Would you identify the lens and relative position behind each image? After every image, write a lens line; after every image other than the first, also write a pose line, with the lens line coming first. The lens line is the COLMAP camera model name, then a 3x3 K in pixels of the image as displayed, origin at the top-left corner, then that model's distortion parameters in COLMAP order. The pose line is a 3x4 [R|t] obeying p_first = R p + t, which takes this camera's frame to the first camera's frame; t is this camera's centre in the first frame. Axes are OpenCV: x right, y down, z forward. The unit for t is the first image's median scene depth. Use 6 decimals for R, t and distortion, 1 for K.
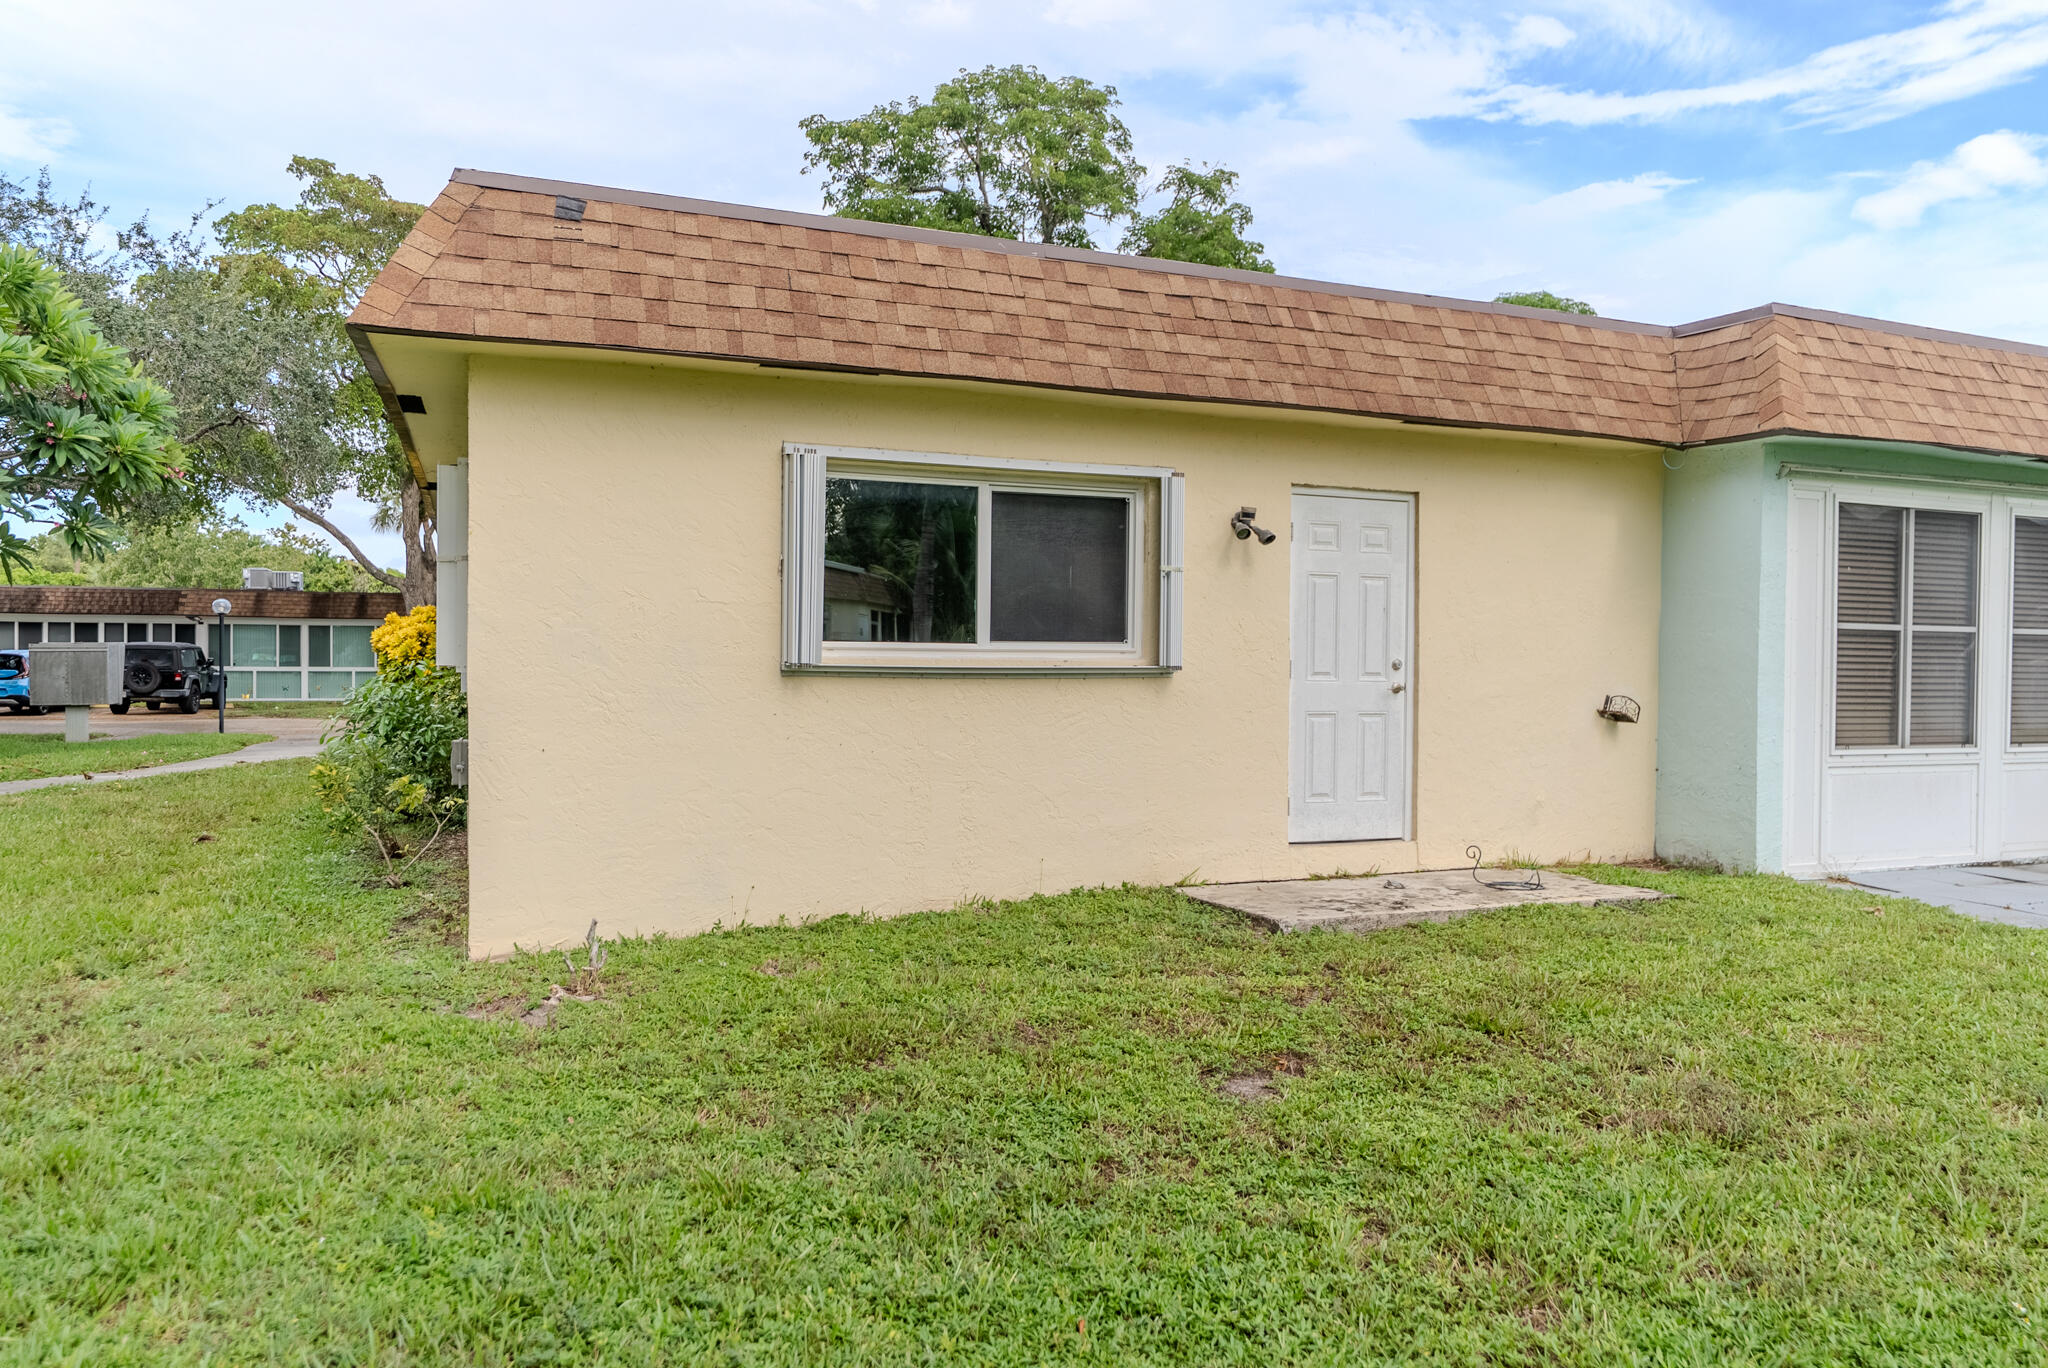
lens RADIAL K [[1409.1, 0, 1024.0], [0, 1409.1, 684.0], [0, 0, 1]] dist [-0.002256, 0.001869]
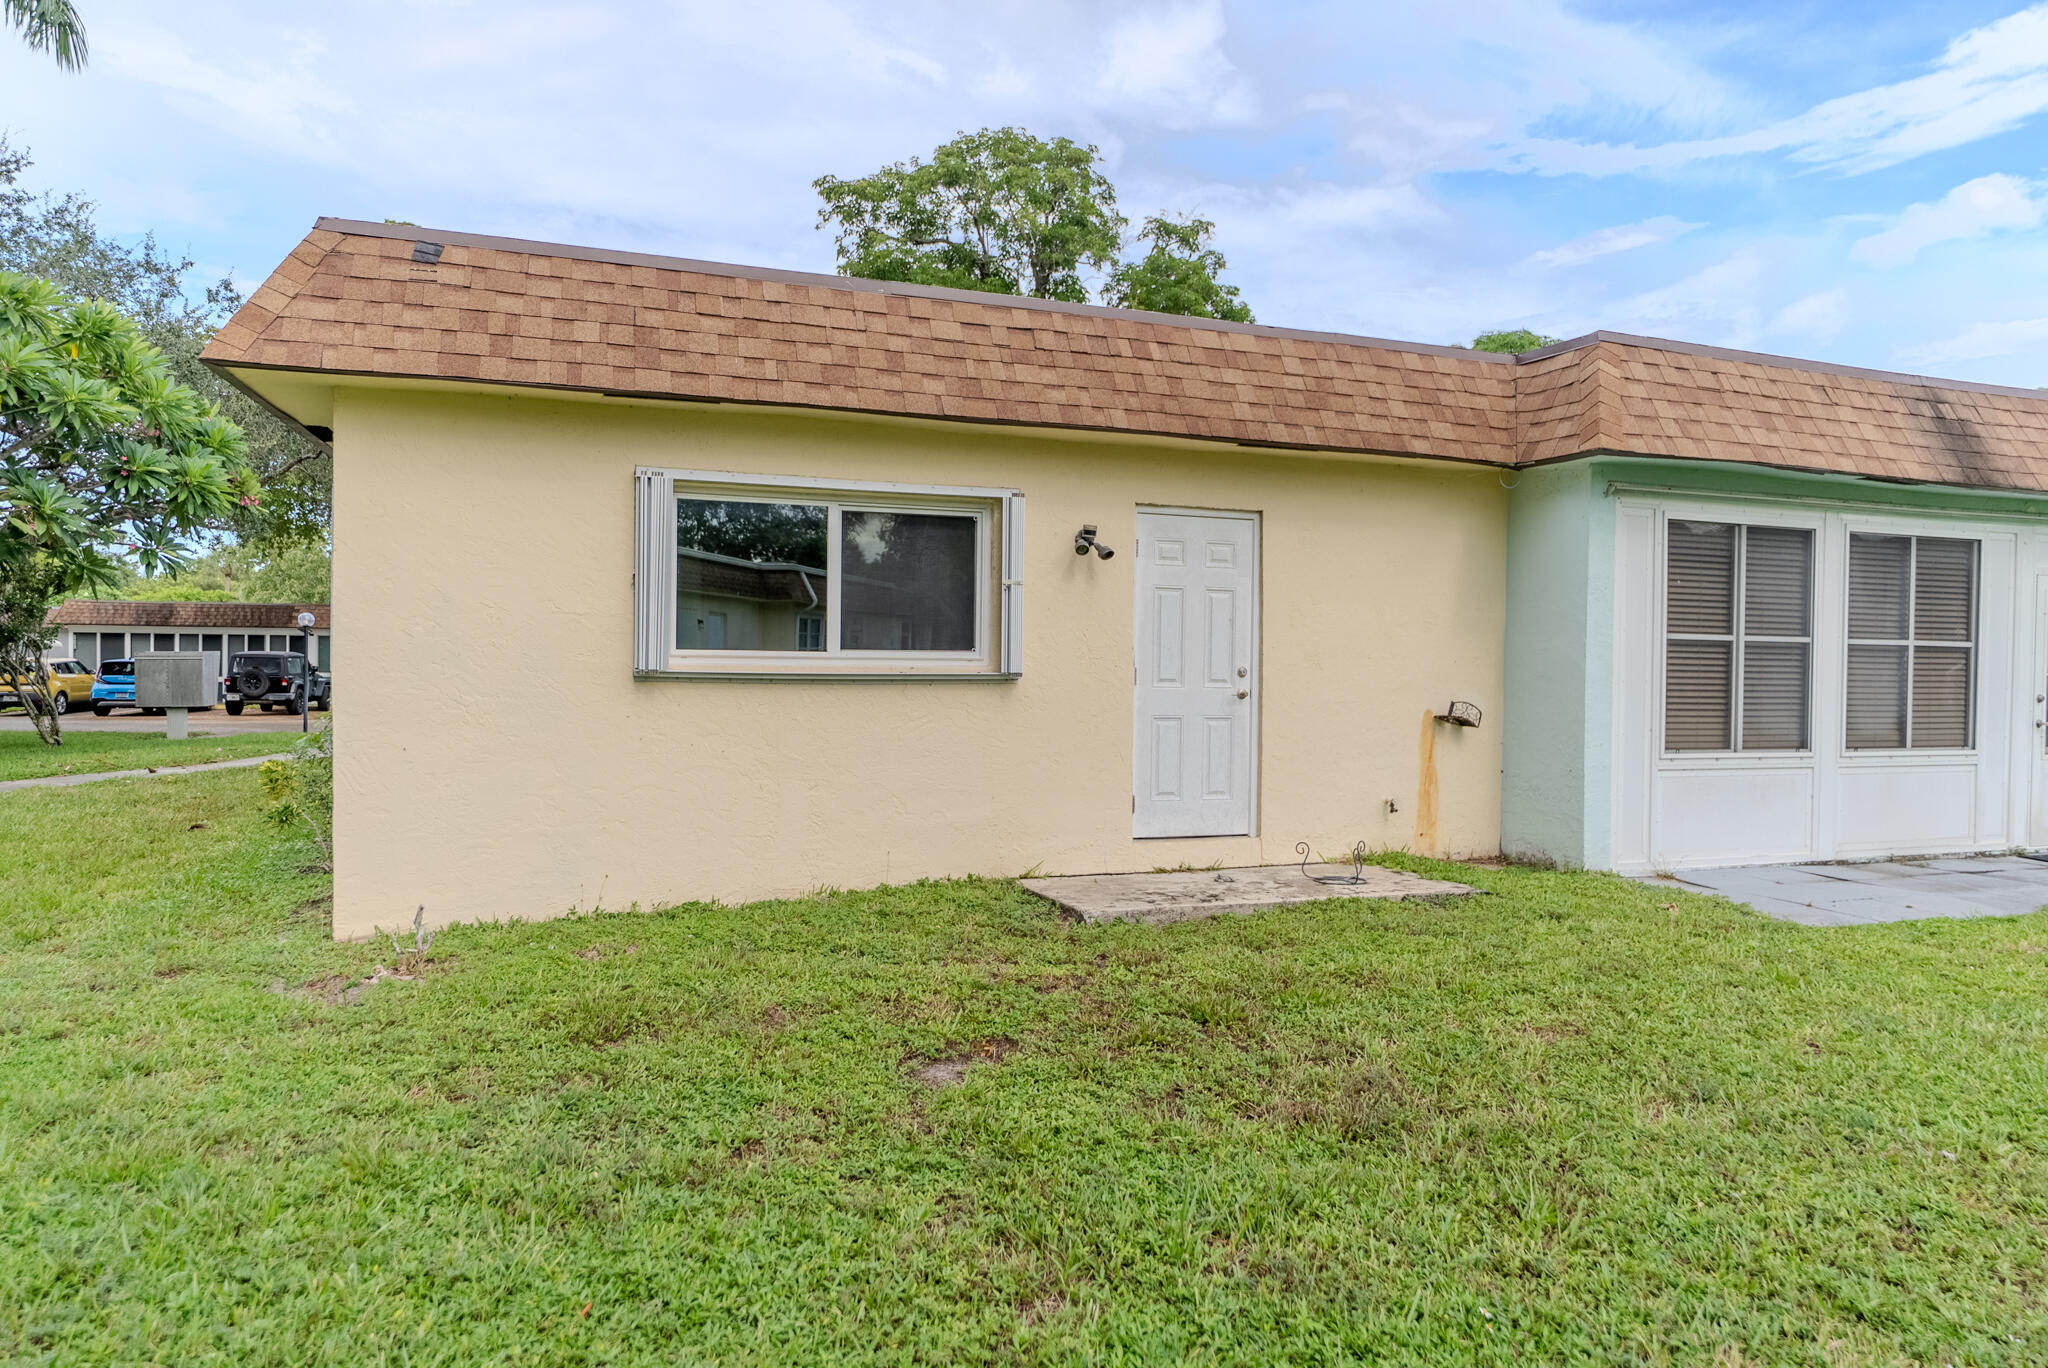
lens RADIAL K [[1273.3, 0, 1024.0], [0, 1273.3, 684.0], [0, 0, 1]] dist [-0.002095, -0.000840]
pose [[0.999092, 0.001962, -0.042558, 0.140952], [-0.002174, 0.999985, -0.004946, 0.000466], [0.042547, 0.005034, 0.999082, 0.027953]]
